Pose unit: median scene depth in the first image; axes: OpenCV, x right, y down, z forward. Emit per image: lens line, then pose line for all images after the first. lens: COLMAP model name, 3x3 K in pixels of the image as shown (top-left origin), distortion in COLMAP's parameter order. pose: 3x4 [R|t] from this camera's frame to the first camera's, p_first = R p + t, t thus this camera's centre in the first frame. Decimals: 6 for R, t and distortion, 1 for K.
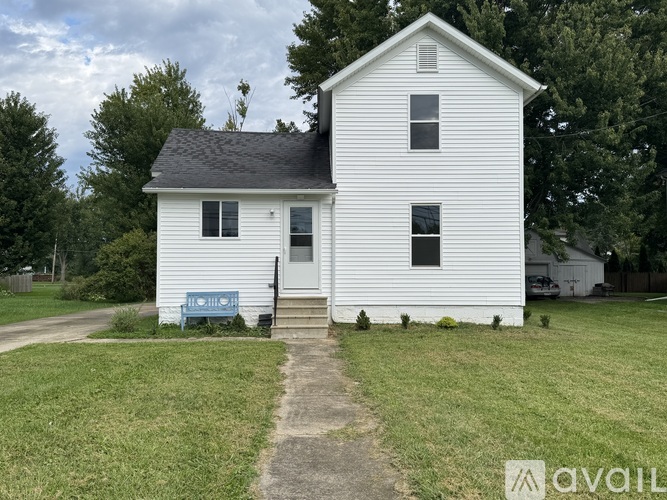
lens RADIAL K [[609.6, 0, 333.6], [0, 609.6, 252.8], [0, 0, 1]] dist [0.043048, 0.000000]
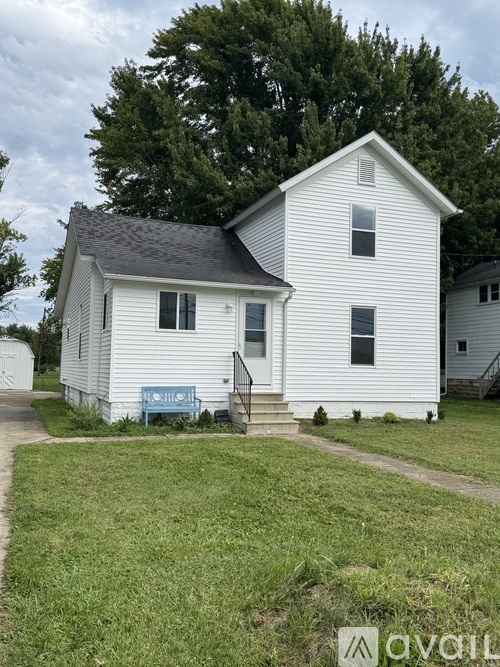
lens RADIAL K [[609.6, 0, 249.3], [0, 609.6, 331.3], [0, 0, 1]] dist [0.043048, 0.000000]
pose [[0.943415, 0.041790, 0.328971, -0.394144], [-0.034170, 0.998998, -0.028913, 0.000981], [-0.329850, 0.016036, 0.943897, 0.053400]]
